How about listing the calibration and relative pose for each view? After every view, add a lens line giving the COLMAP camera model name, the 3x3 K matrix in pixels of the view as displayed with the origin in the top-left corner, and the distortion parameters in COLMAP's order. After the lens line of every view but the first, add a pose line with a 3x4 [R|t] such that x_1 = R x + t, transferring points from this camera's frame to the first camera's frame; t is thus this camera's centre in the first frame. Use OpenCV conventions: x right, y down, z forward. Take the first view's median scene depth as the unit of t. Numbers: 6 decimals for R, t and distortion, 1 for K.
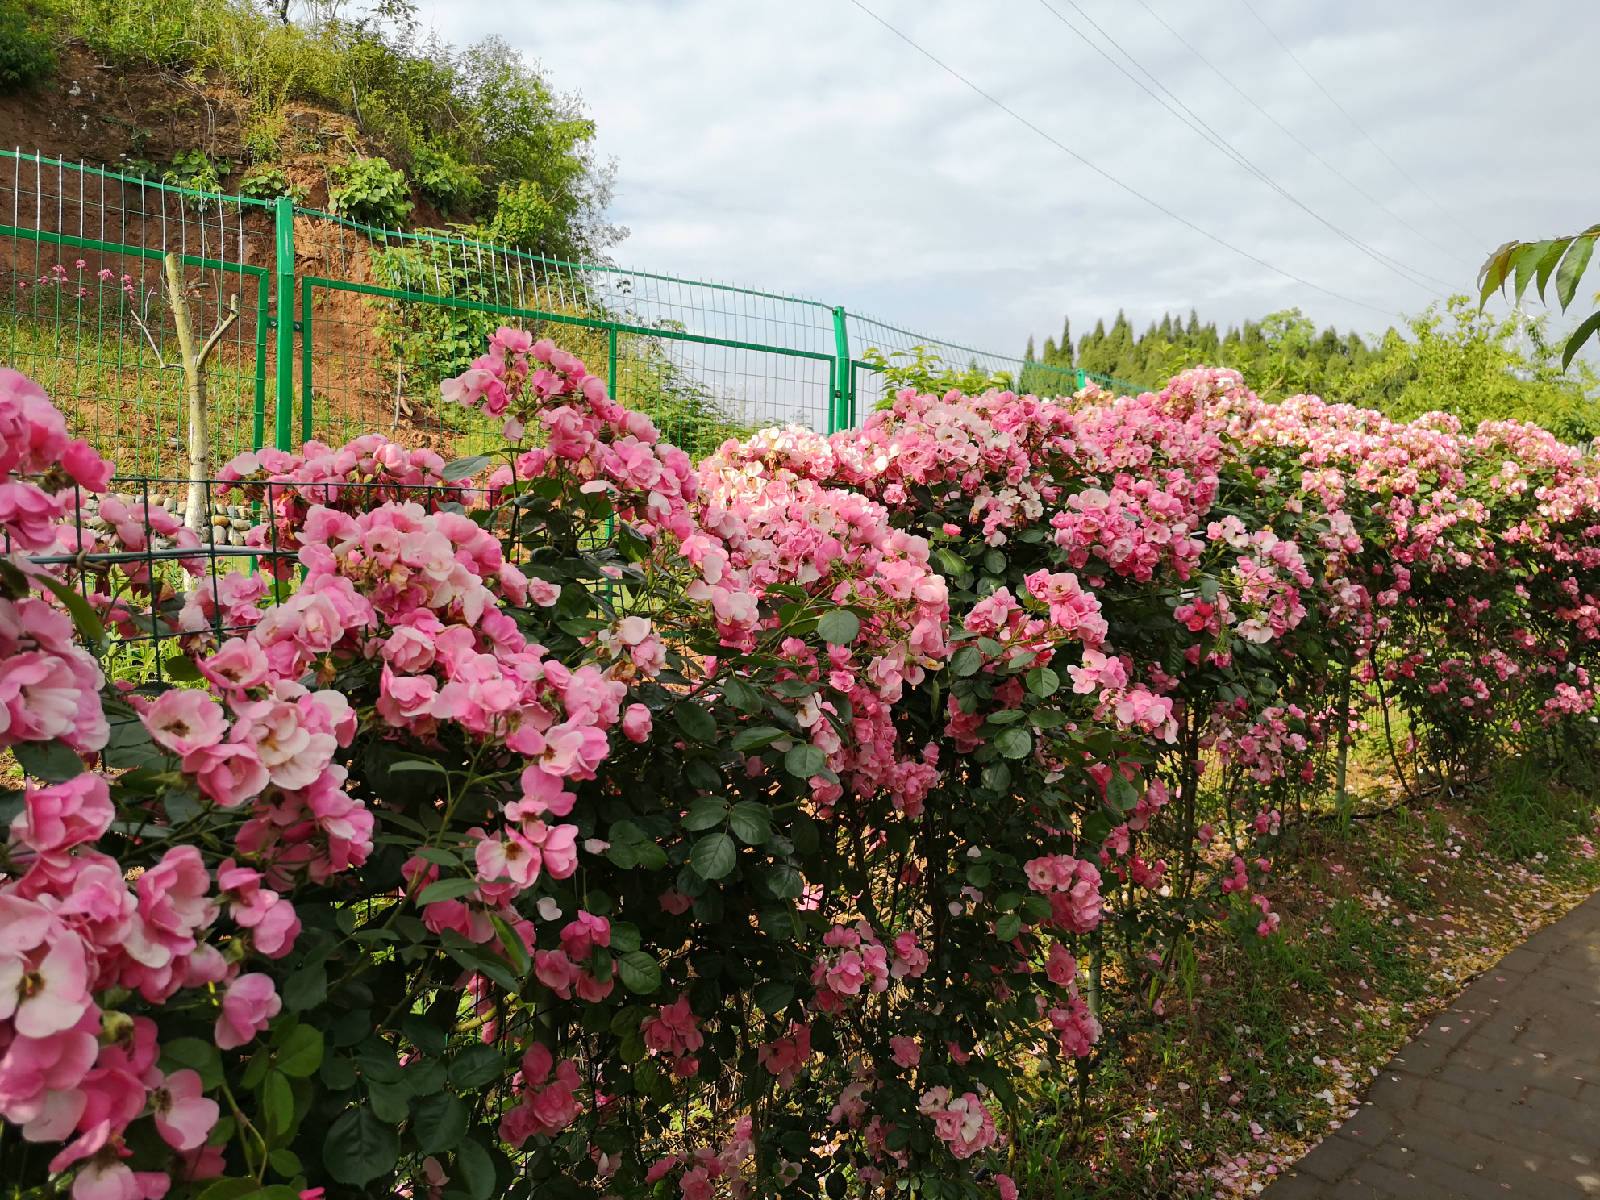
lens RADIAL K [[1248.1, 0, 800.0], [0, 1248.1, 600.0], [0, 0, 1]] dist [0.066431, -0.087968]
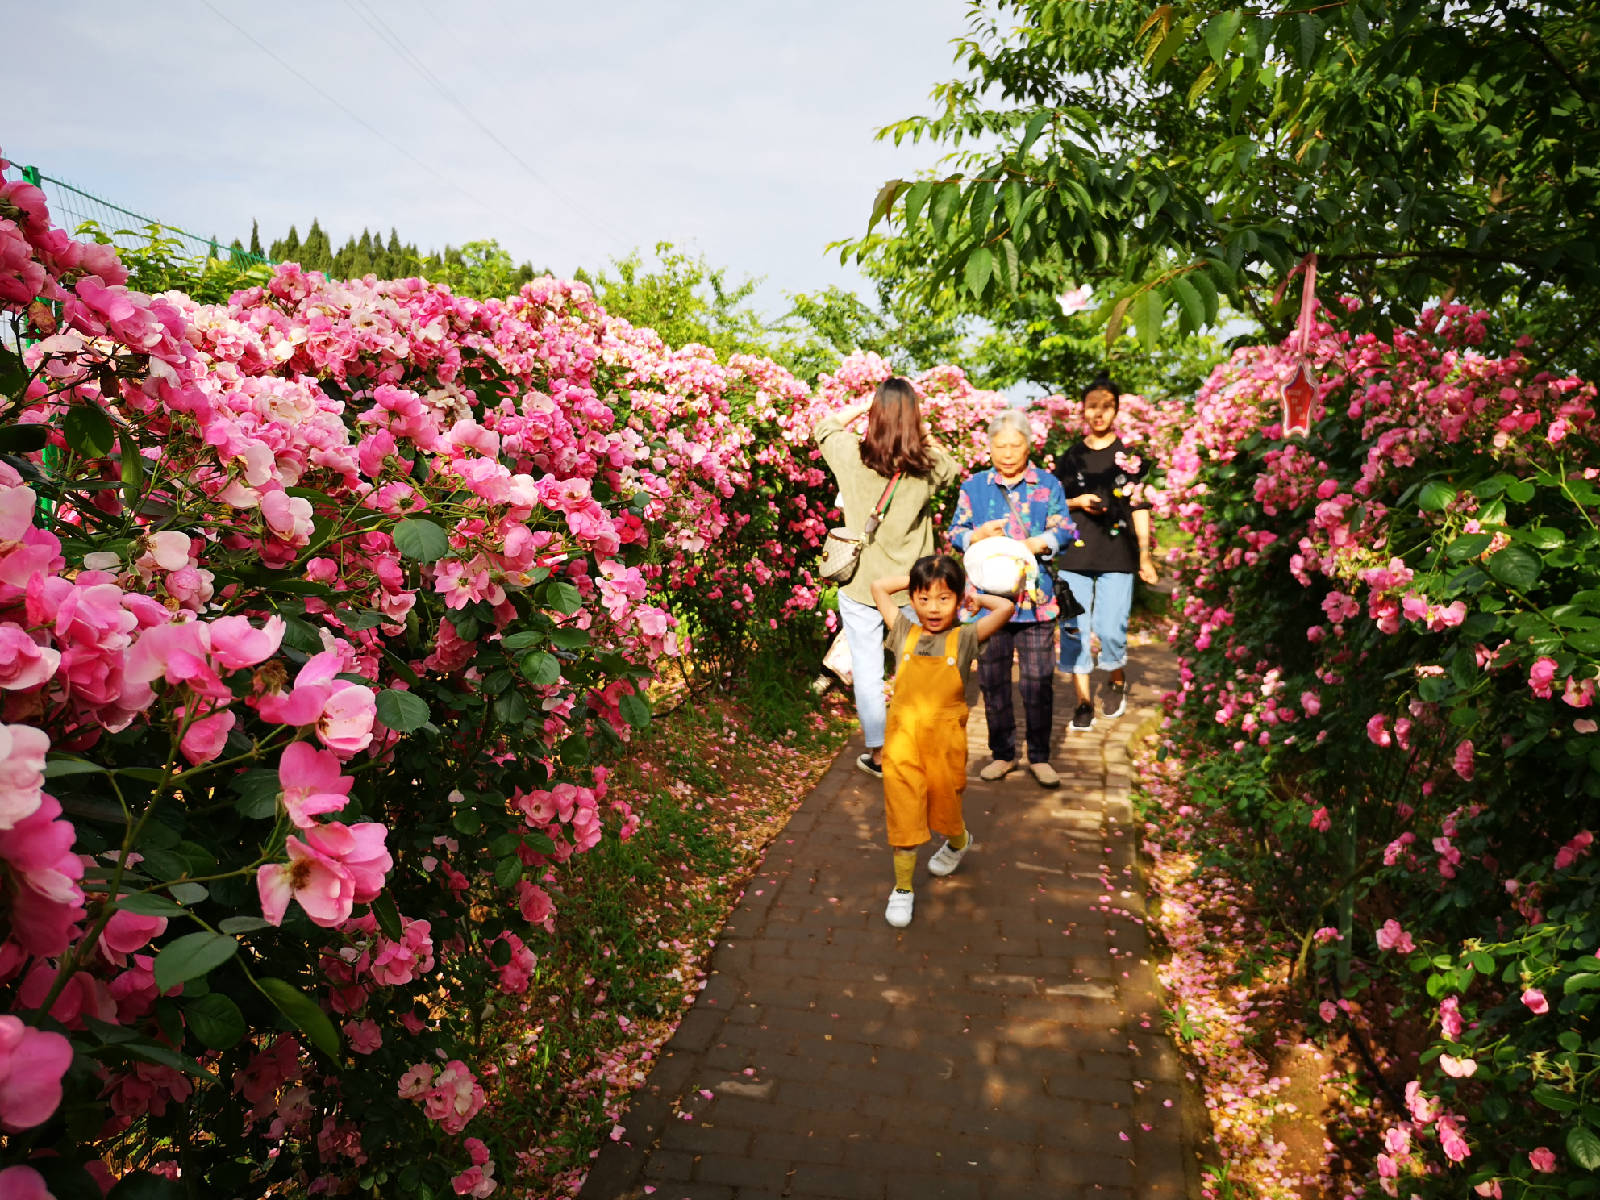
lens RADIAL K [[1248.1, 0, 800.0], [0, 1248.1, 600.0], [0, 0, 1]] dist [0.066431, -0.087968]
pose [[0.816997, -0.056538, 0.573863, -0.082323], [0.022596, 0.997556, 0.066111, 0.004401], [-0.576199, -0.041046, 0.816278, 0.068544]]
